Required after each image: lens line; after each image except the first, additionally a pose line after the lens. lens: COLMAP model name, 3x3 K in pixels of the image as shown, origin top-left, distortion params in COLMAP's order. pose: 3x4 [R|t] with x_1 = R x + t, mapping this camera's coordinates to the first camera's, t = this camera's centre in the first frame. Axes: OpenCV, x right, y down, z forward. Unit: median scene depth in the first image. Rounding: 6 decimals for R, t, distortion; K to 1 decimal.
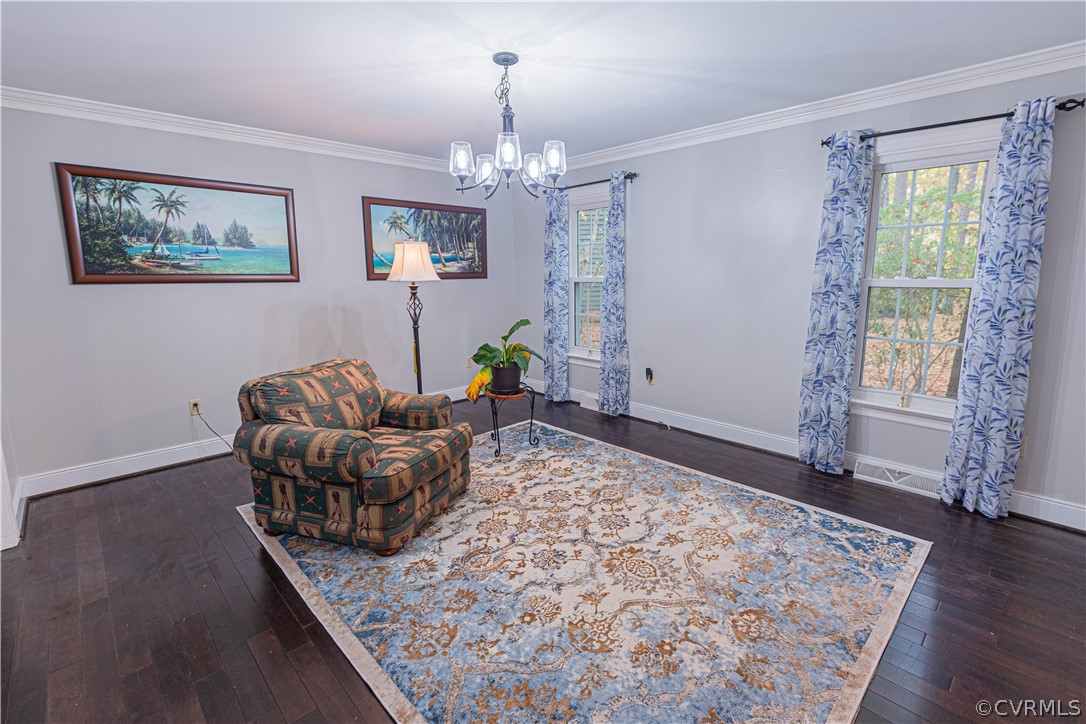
lens RADIAL K [[490.8, 0, 548.3], [0, 490.8, 351.1], [0, 0, 1]] dist [0.001525, 0.000017]
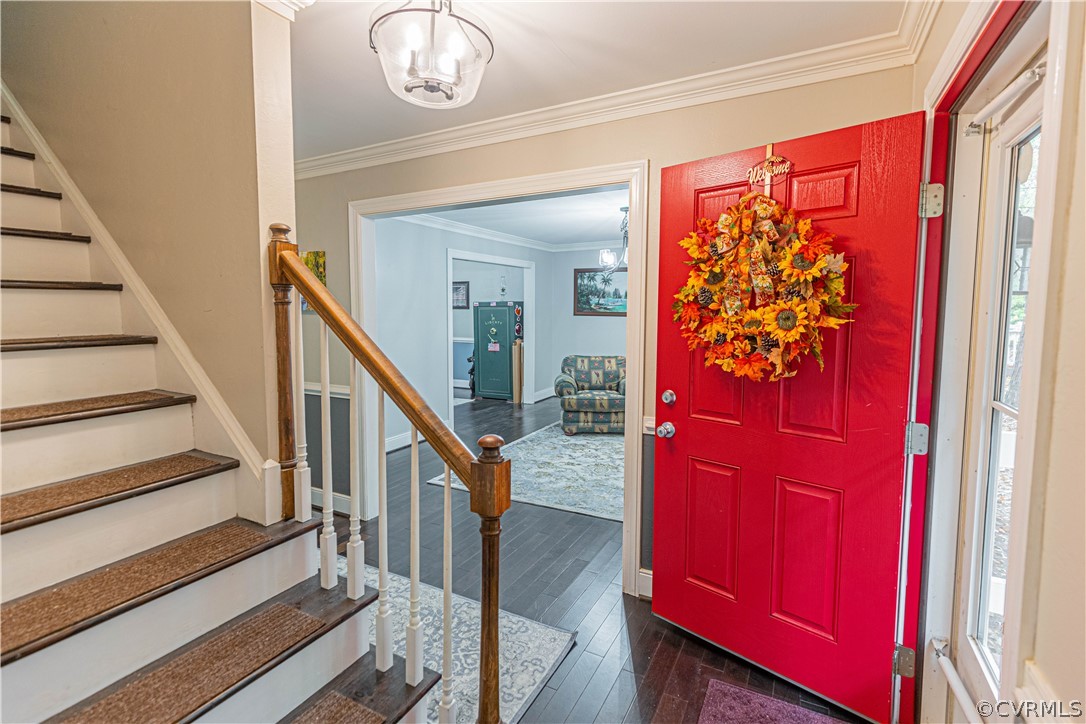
lens RADIAL K [[490.8, 0, 548.3], [0, 490.8, 351.1], [0, 0, 1]] dist [0.001525, 0.000017]
pose [[0.308532, 0.084724, -0.947433, 1.373102], [-0.157097, 0.986886, 0.037093, -0.031134], [0.938152, 0.137395, 0.317796, 0.111599]]
